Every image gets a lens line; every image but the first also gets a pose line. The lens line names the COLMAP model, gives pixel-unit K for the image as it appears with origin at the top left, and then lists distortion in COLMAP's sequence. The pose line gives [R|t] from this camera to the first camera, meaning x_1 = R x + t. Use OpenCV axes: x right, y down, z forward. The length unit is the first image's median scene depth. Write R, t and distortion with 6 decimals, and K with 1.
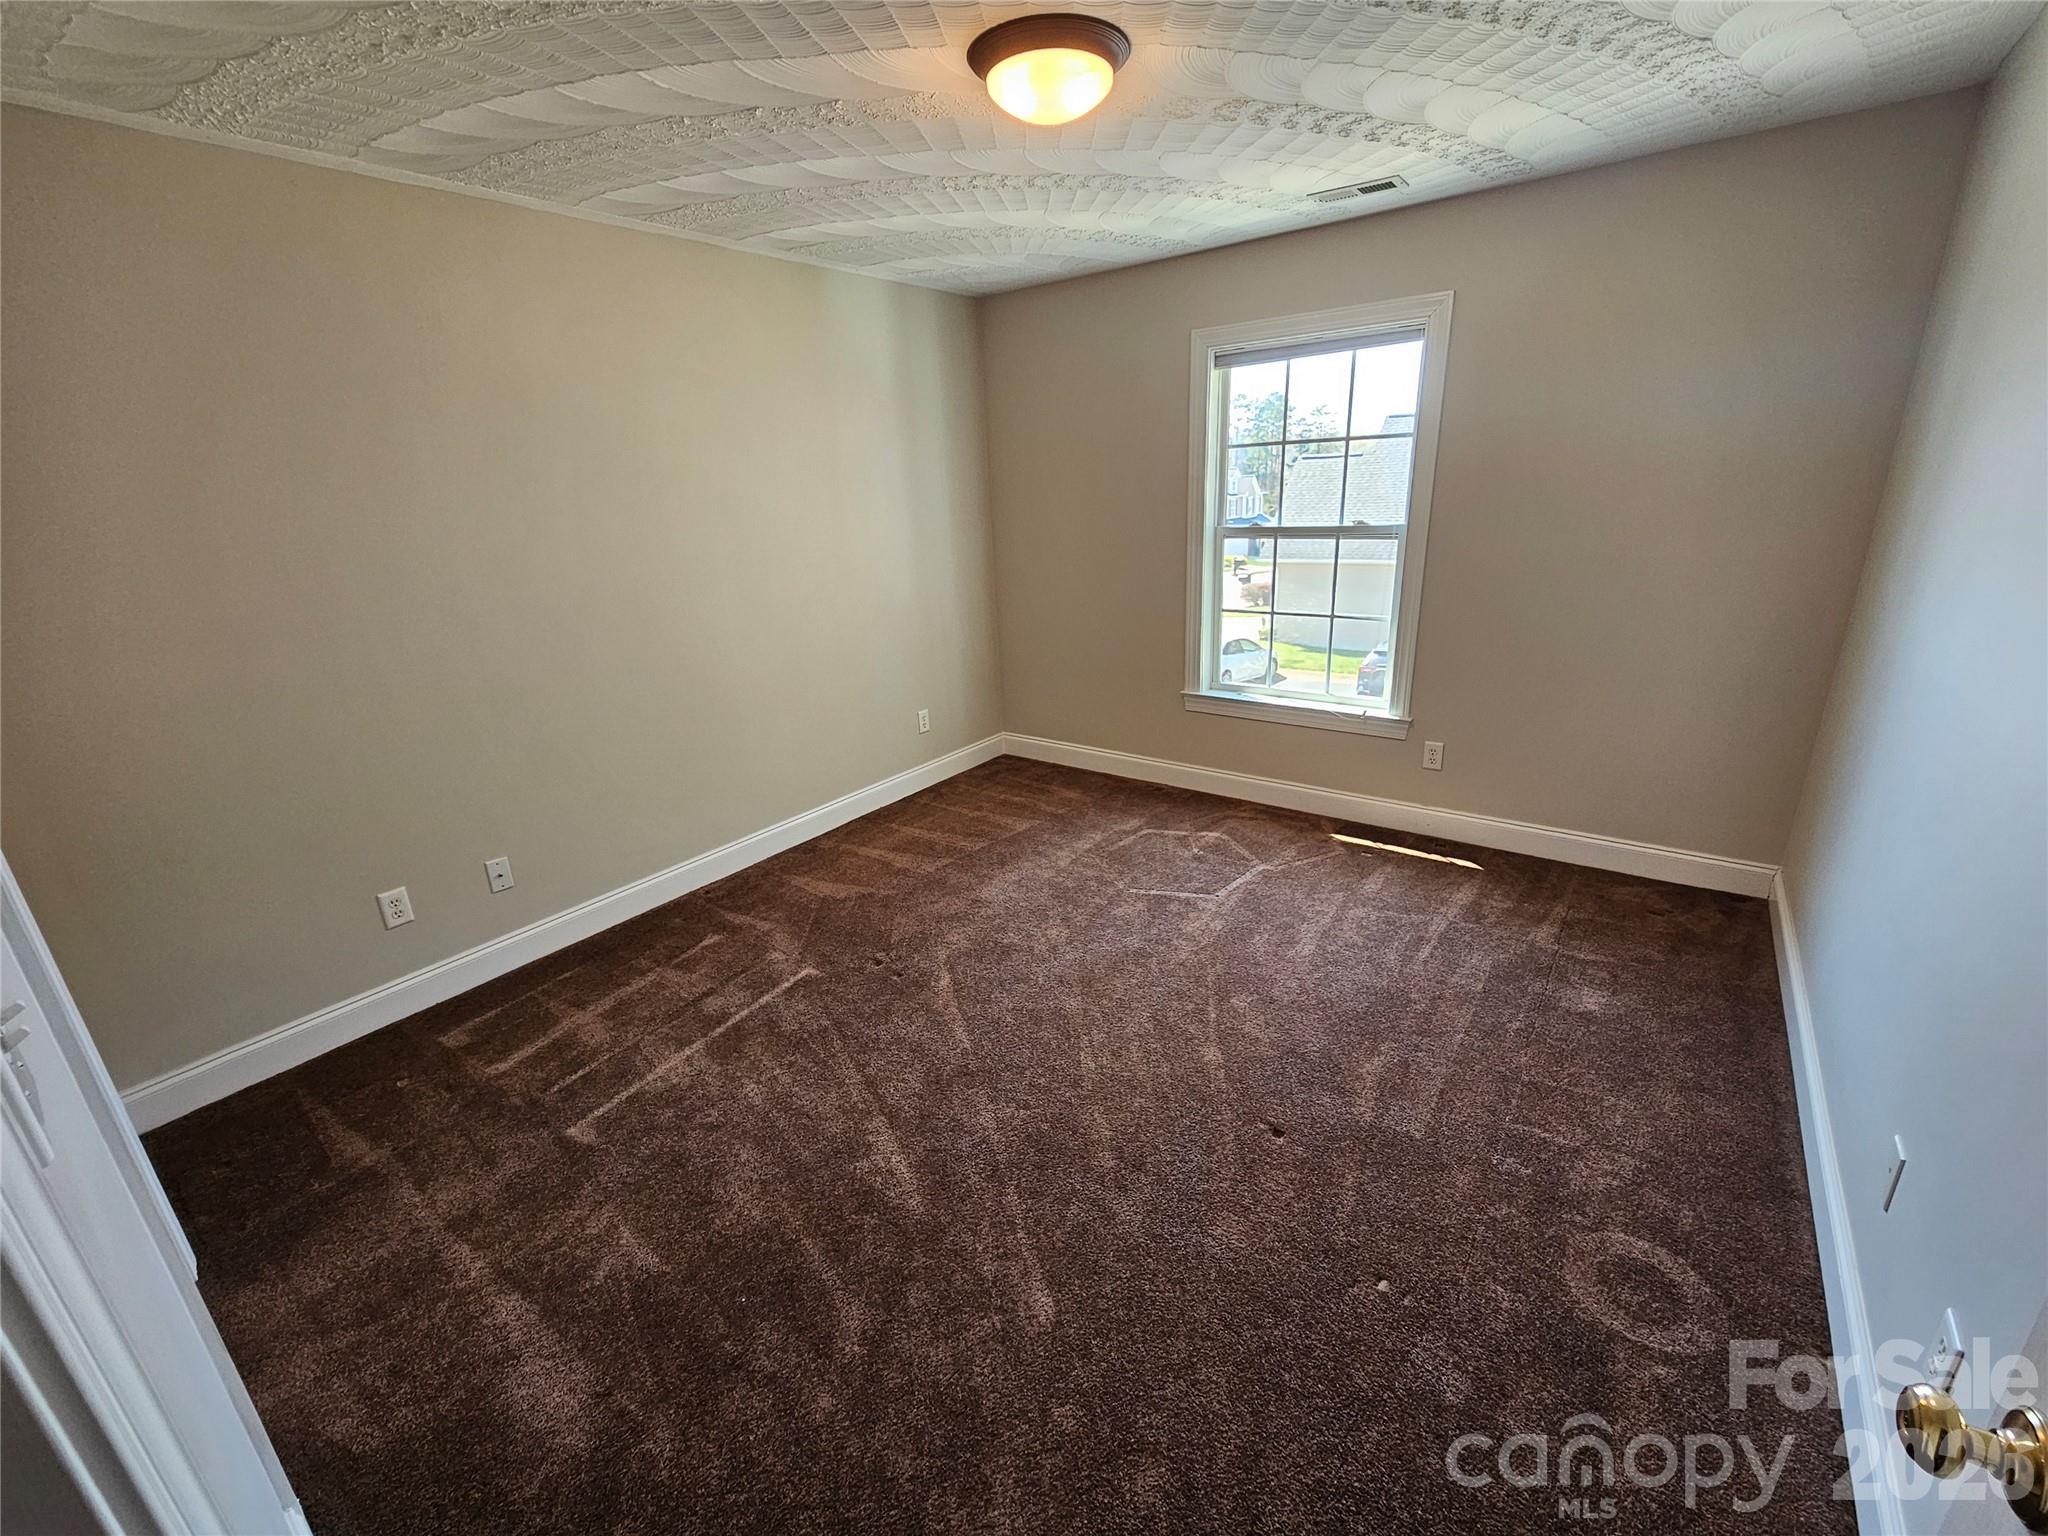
lens RADIAL K [[837.3, 0, 1024.4], [0, 837.3, 750.9], [0, 0, 1]] dist [-0.000539, 0.001007]
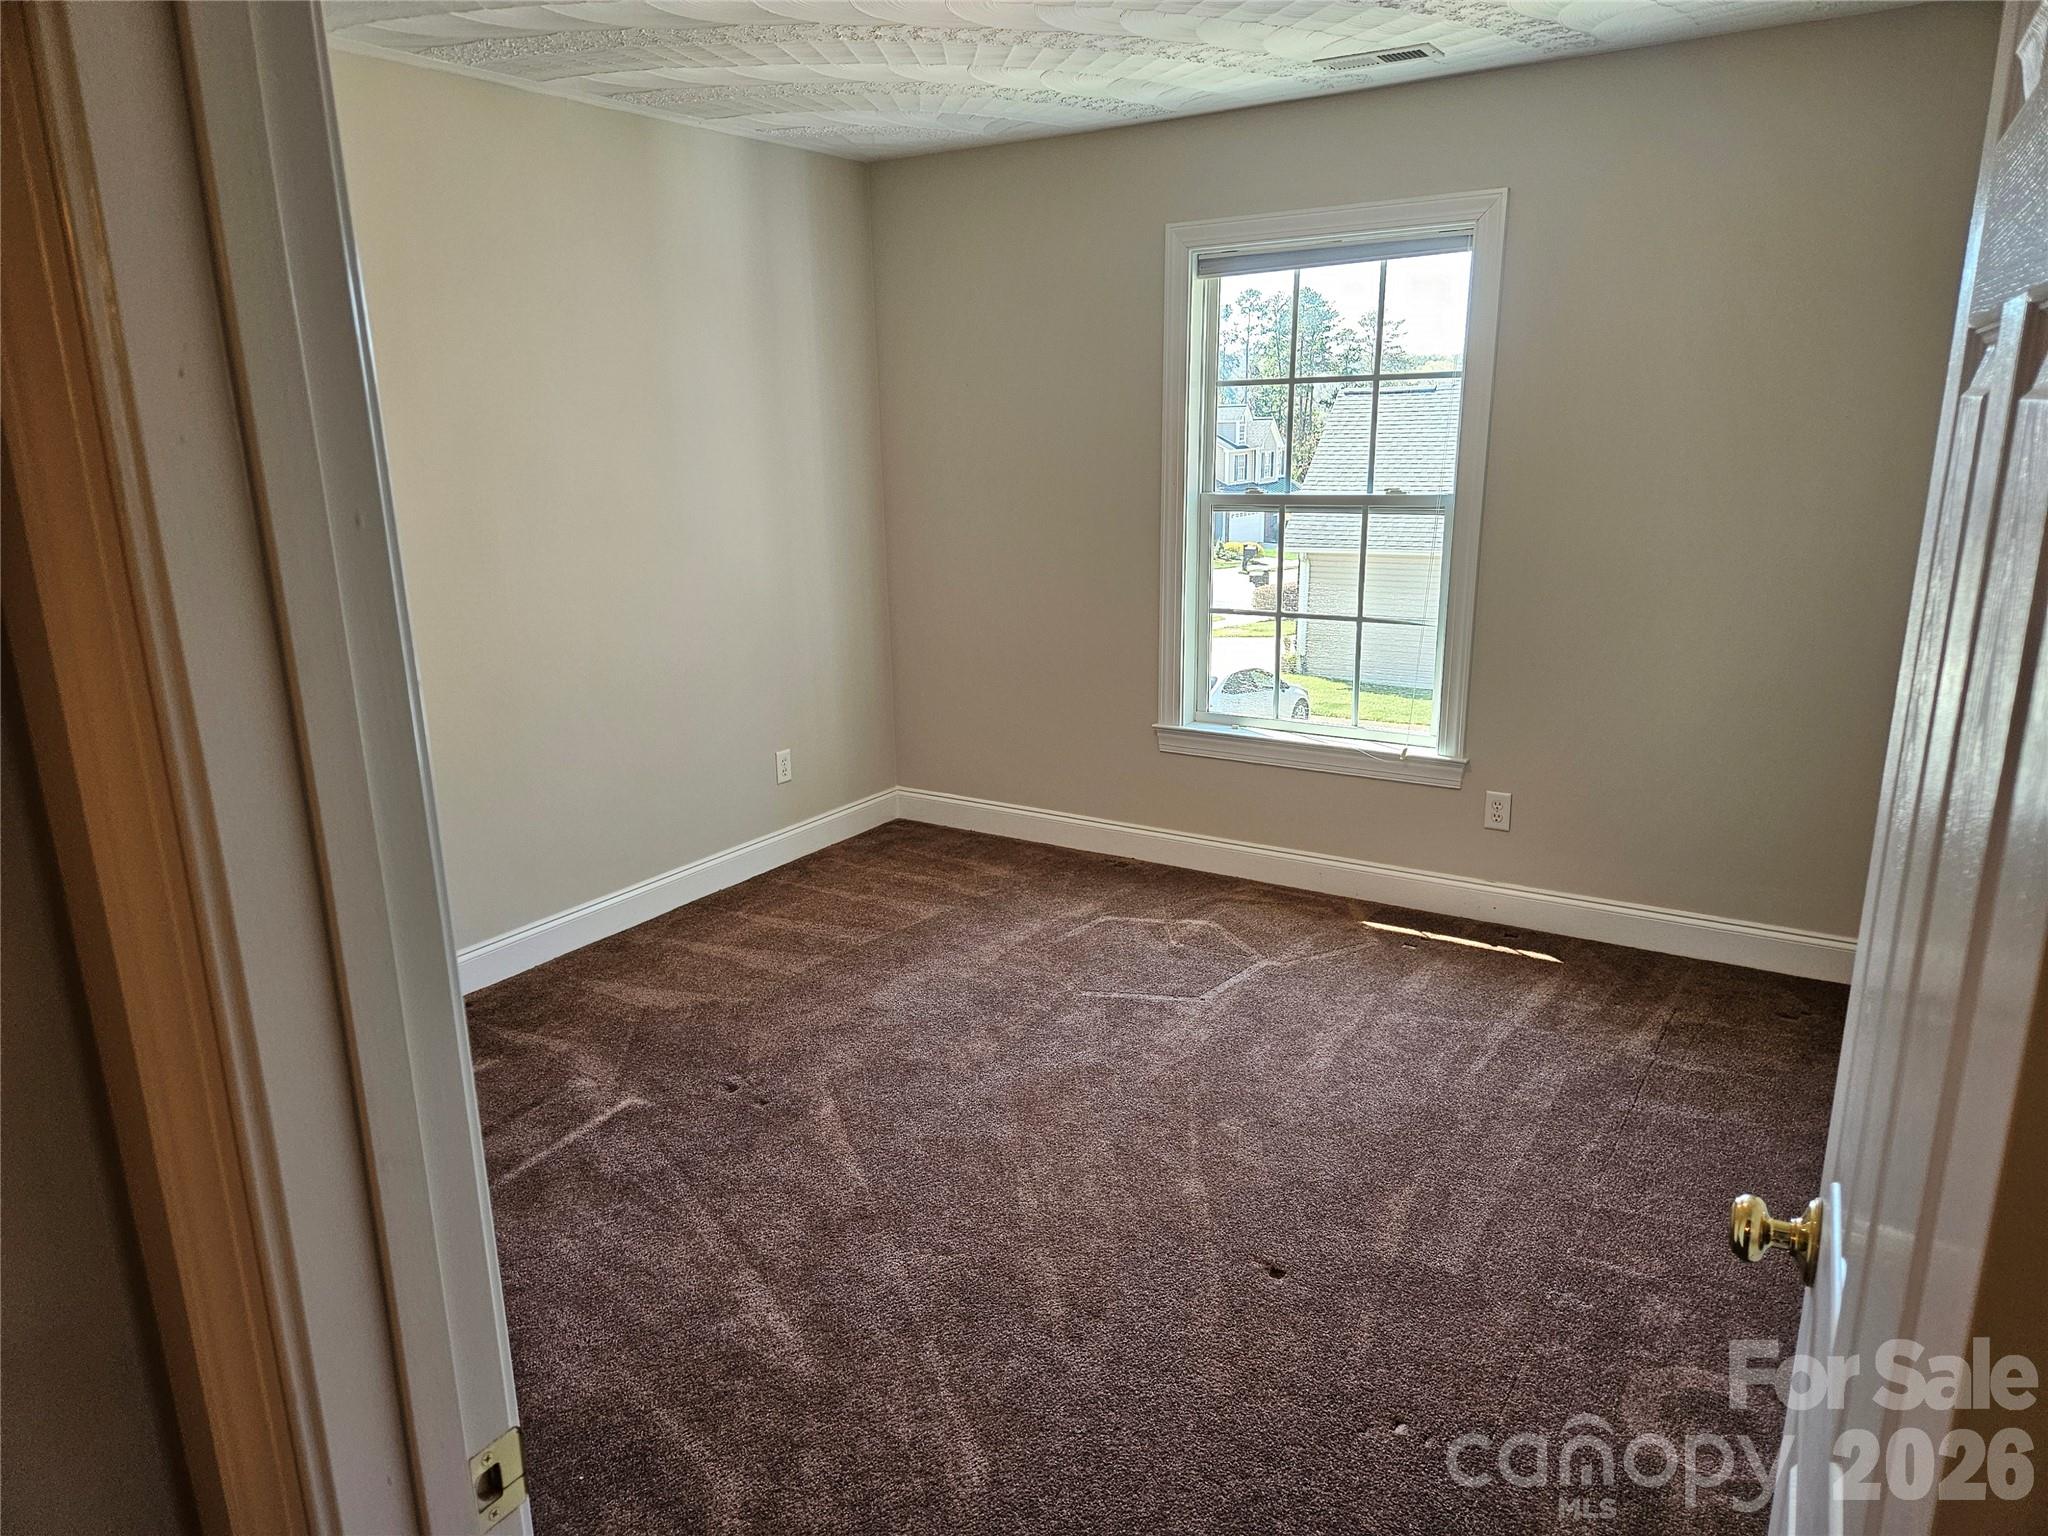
lens RADIAL K [[1358.8, 0, 1011.5], [0, 1358.8, 779.4], [0, 0, 1]] dist [0.053389, -0.006919]
pose [[0.997174, 0.004822, 0.074972, -0.025954], [-0.000801, 0.998563, -0.053578, 0.053410], [-0.075123, 0.053367, 0.995745, -0.187506]]
